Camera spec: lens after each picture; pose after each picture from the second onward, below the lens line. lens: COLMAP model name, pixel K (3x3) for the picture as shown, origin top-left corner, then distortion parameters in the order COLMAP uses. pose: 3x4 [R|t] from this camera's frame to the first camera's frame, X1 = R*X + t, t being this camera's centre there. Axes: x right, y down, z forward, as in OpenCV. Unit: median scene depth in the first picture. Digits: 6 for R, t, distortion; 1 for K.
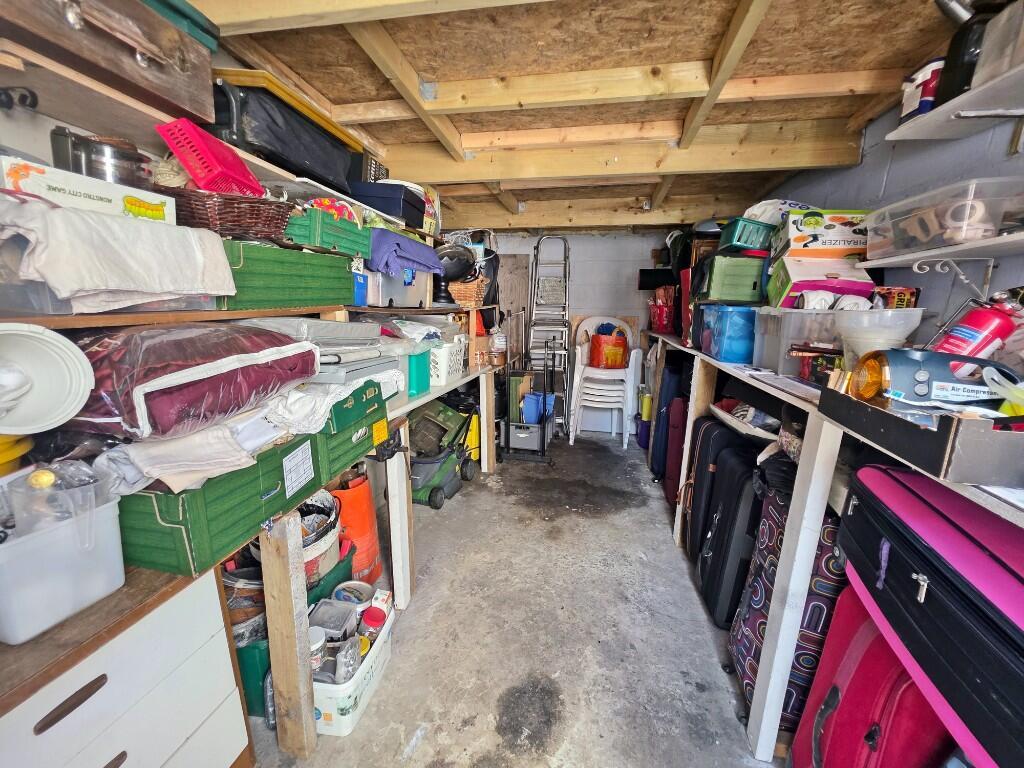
lens RADIAL K [[386.1, 0, 517.8], [0, 386.1, 387.4], [0, 0, 1]] dist [0.001841, 0.000107]
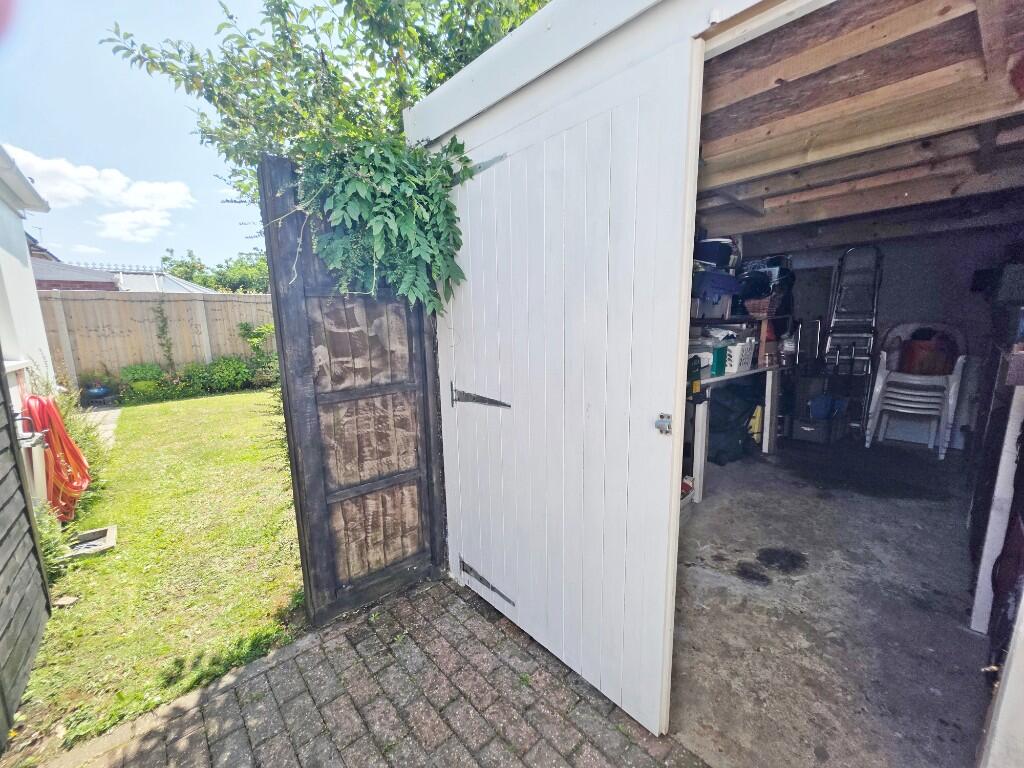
lens RADIAL K [[409.0, 0, 511.2], [0, 409.0, 386.9], [0, 0, 1]] dist [0.002540, 0.000348]
pose [[0.781150, 0.062853, -0.621172, 0.081622], [-0.095731, 0.995213, -0.019686, 0.123687], [0.616961, 0.074843, 0.783427, -0.540672]]
